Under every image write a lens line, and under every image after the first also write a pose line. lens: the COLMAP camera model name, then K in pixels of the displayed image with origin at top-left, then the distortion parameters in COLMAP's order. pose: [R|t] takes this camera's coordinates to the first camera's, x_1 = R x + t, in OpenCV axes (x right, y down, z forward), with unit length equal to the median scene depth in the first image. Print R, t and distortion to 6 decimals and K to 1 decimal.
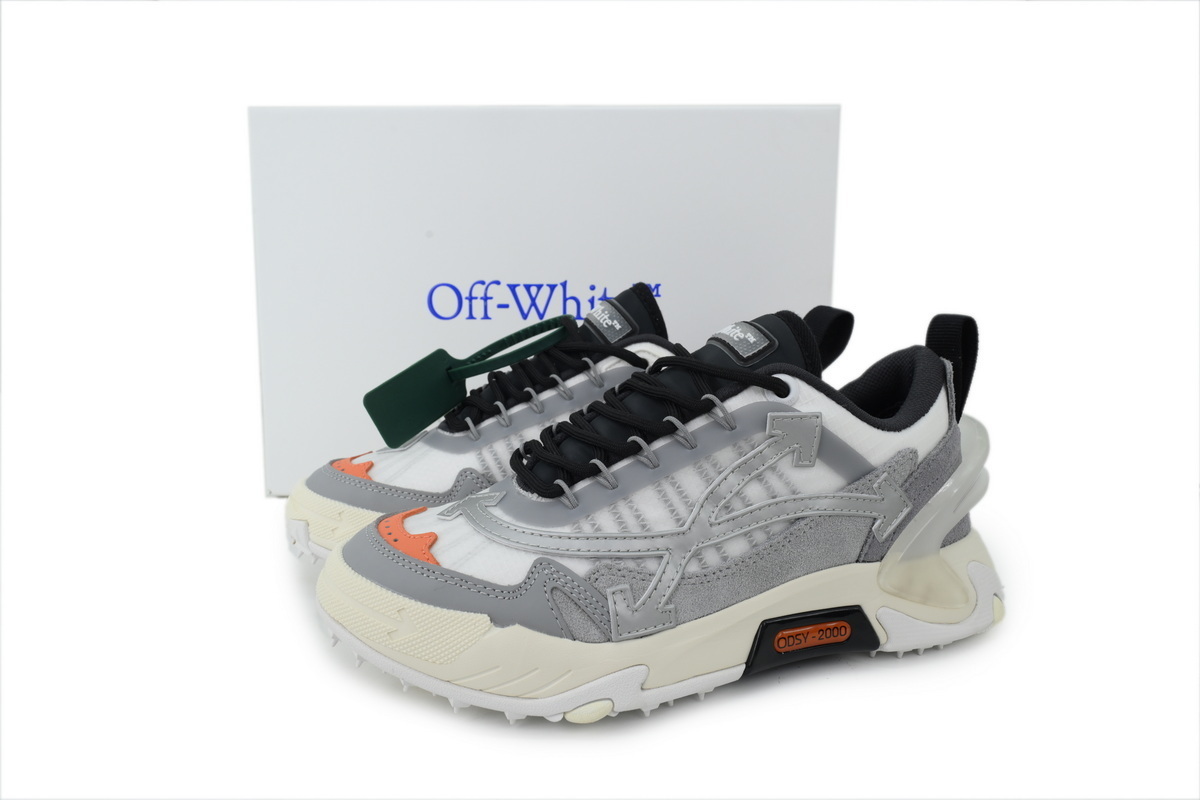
lens RADIAL K [[860.5, 0, 599.7], [0, 860.5, 399.8], [0, 0, 1]] dist [-0.001509, 0.000108]
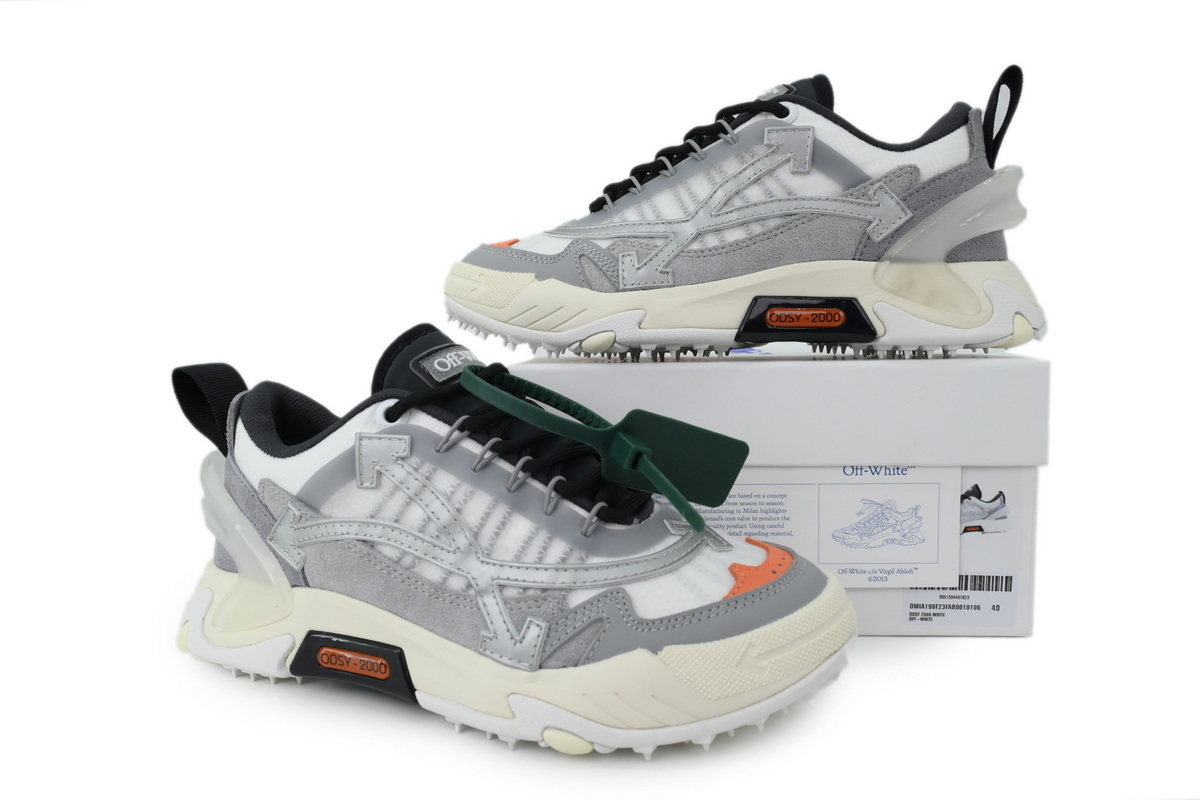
lens RADIAL K [[860.5, 0, 599.7], [0, 860.5, 399.8], [0, 0, 1]] dist [-0.001509, 0.000108]
pose [[0.923302, 0.021551, -0.383470, 0.449442], [-0.045687, 0.997498, -0.053944, 0.472504], [0.381348, 0.067326, 0.921977, -0.188070]]
